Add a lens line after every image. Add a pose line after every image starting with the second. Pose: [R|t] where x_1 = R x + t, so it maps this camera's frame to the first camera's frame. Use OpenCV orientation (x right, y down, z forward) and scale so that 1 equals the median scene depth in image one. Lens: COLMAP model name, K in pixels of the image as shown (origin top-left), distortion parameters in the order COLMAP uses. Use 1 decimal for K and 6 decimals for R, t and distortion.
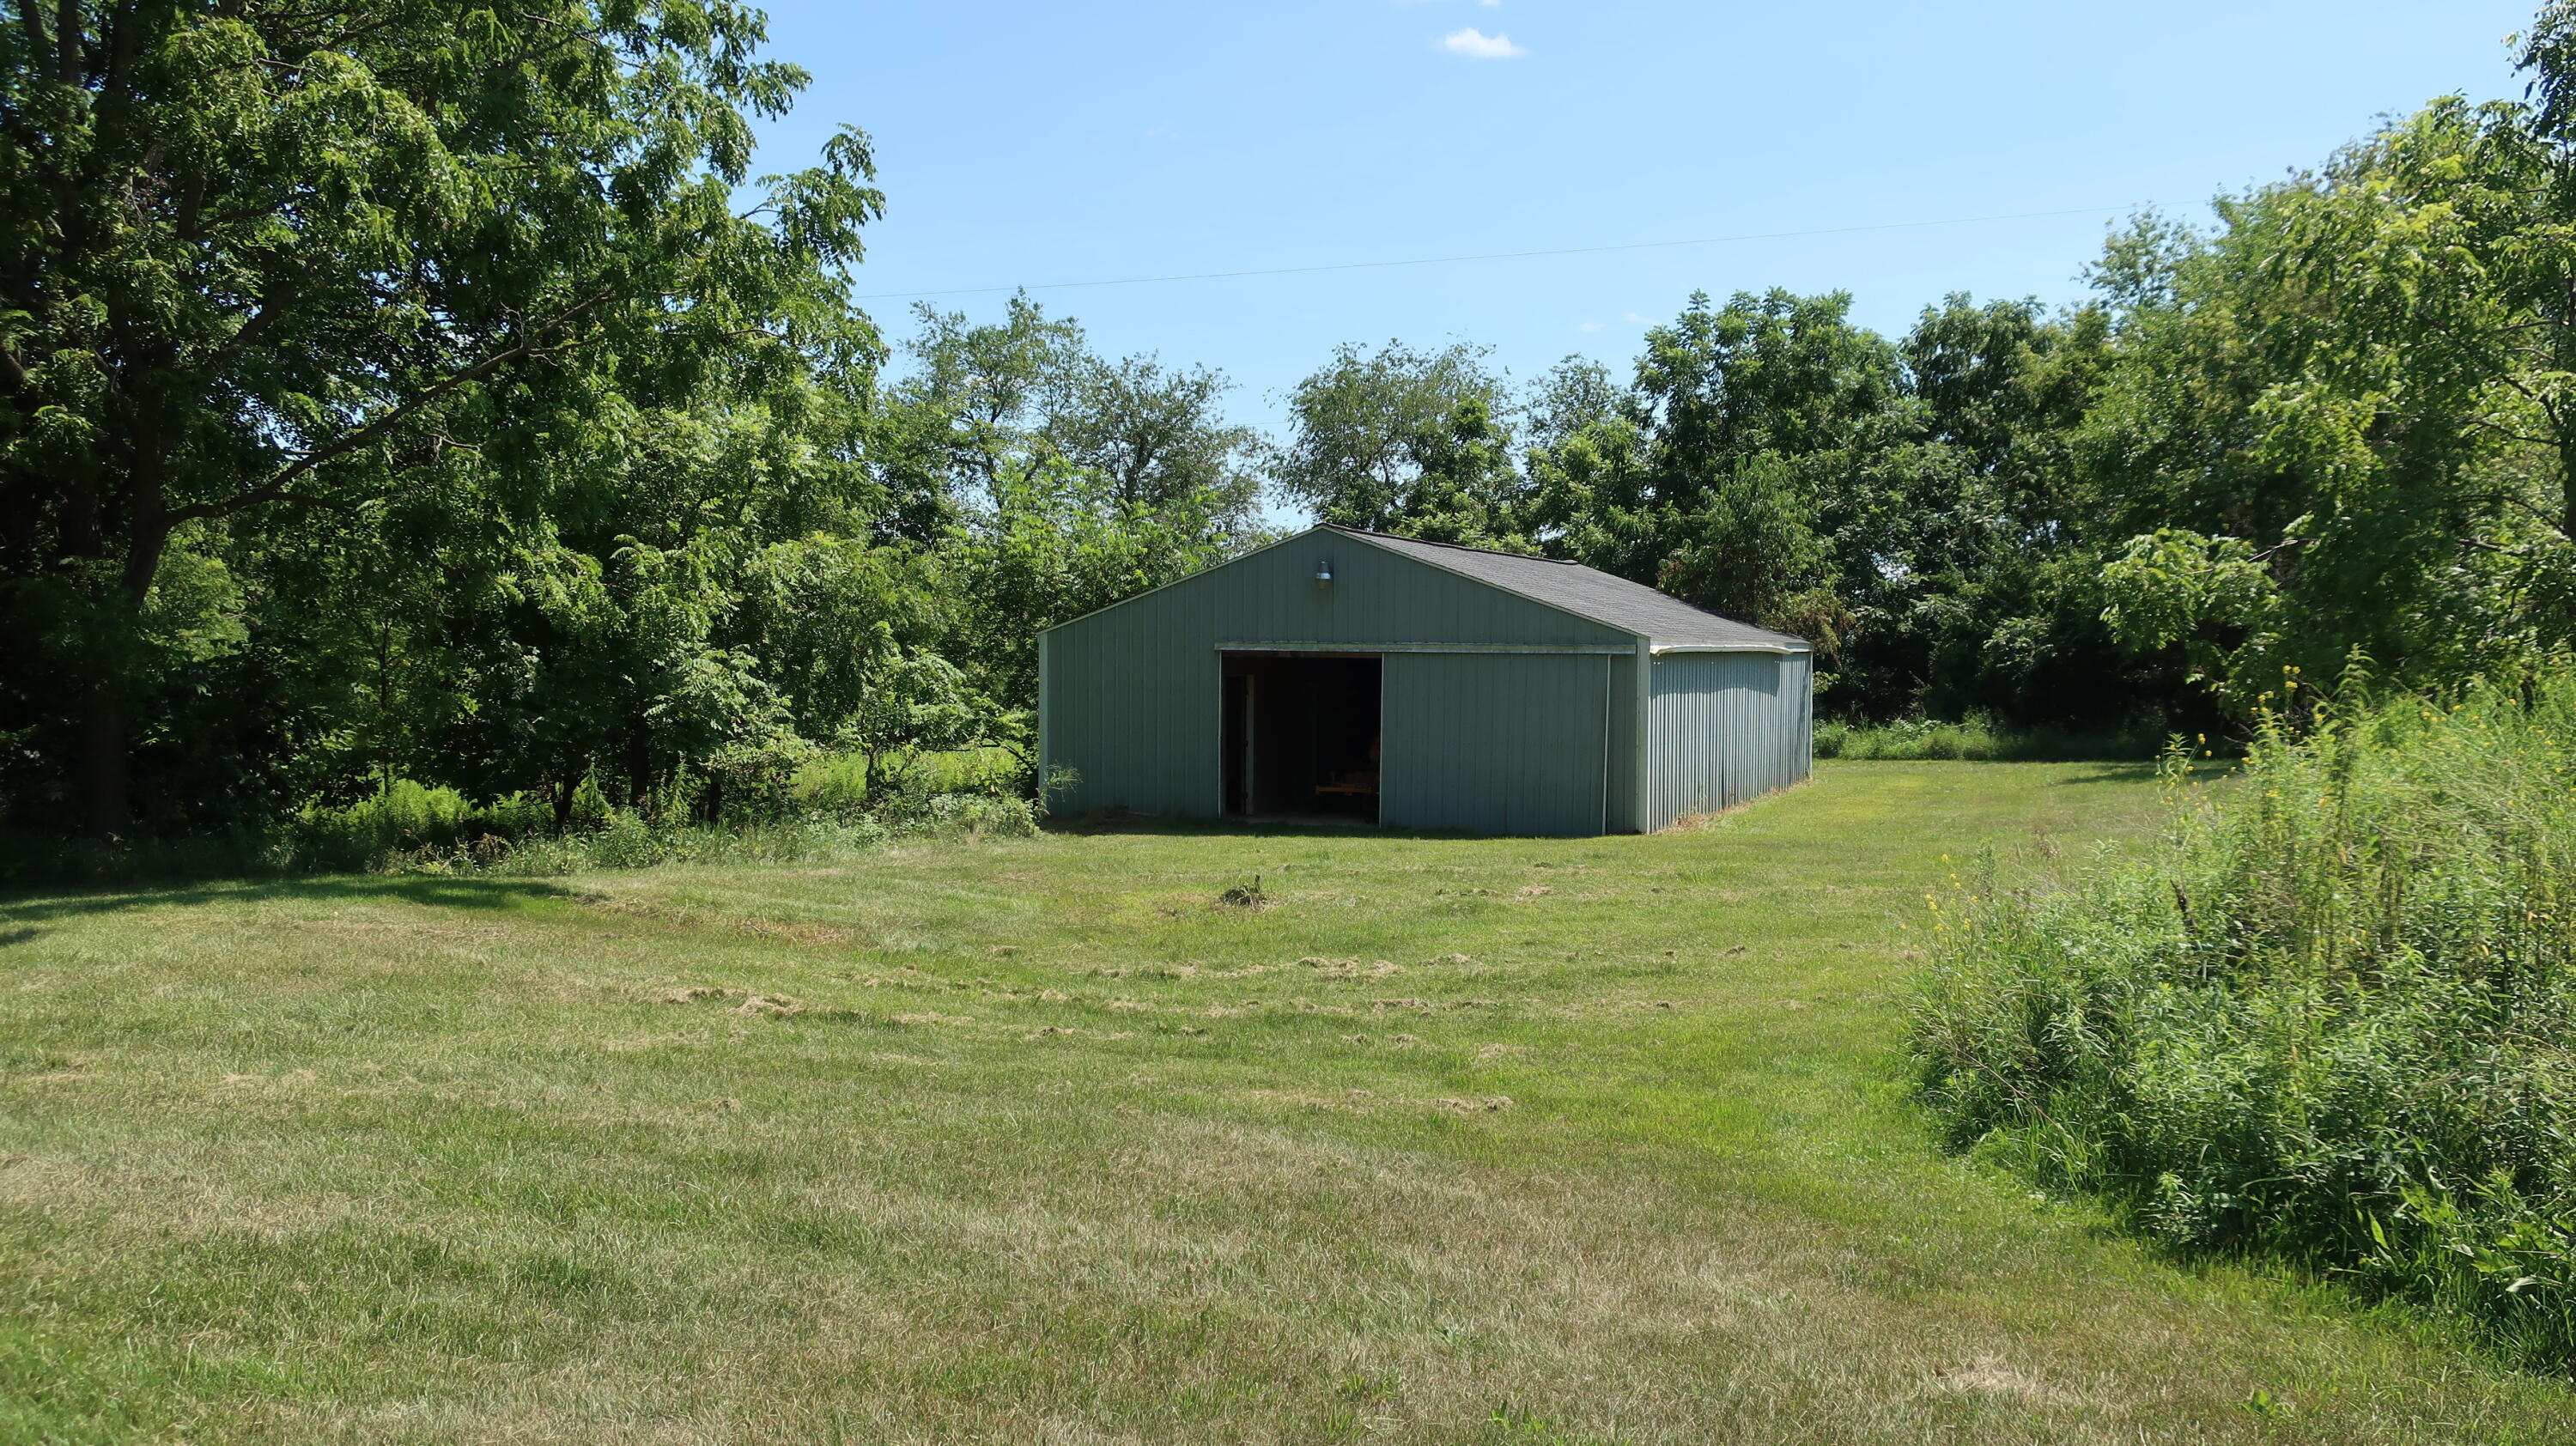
lens RADIAL K [[2075.4, 0, 1288.0], [0, 2075.4, 723.0], [0, 0, 1]] dist [0.011668, -0.002115]
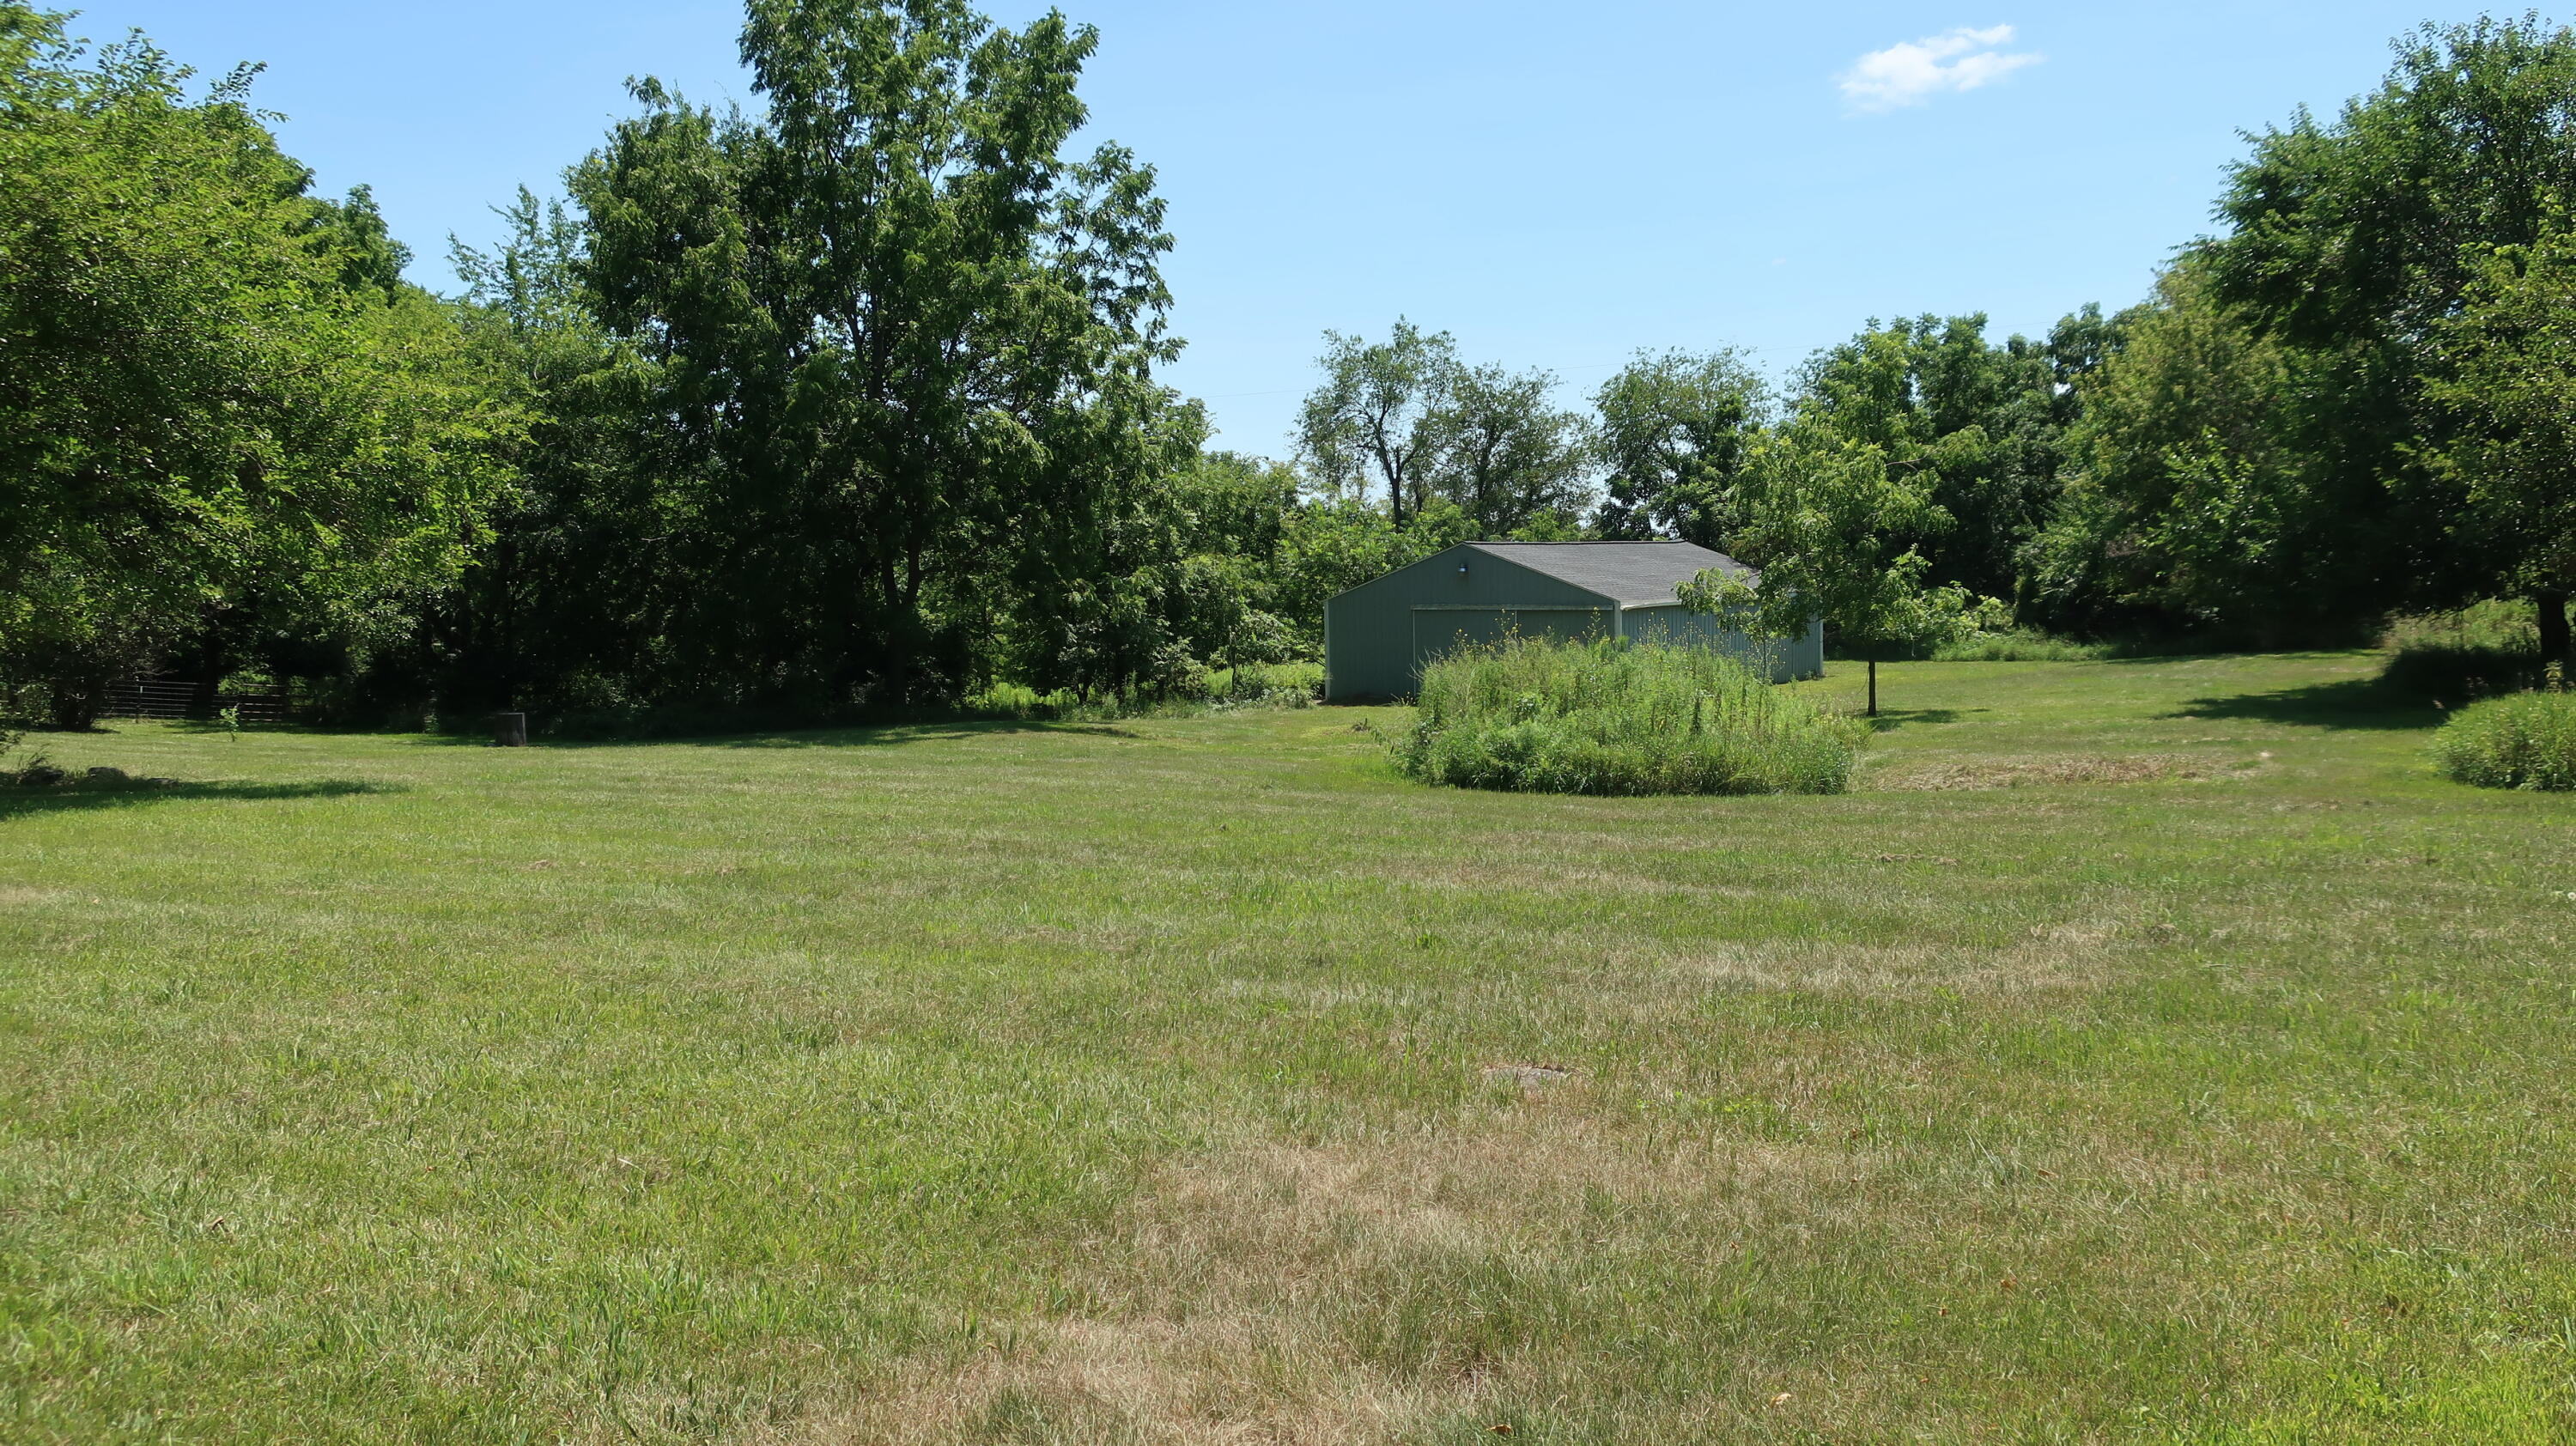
lens RADIAL K [[2075.4, 0, 1288.0], [0, 2075.4, 723.0], [0, 0, 1]] dist [0.011668, -0.002115]
pose [[0.971506, -0.004524, -0.236972, 0.119506], [0.015086, 0.998971, 0.042778, -0.005801], [0.236534, -0.045134, 0.970574, -0.337450]]
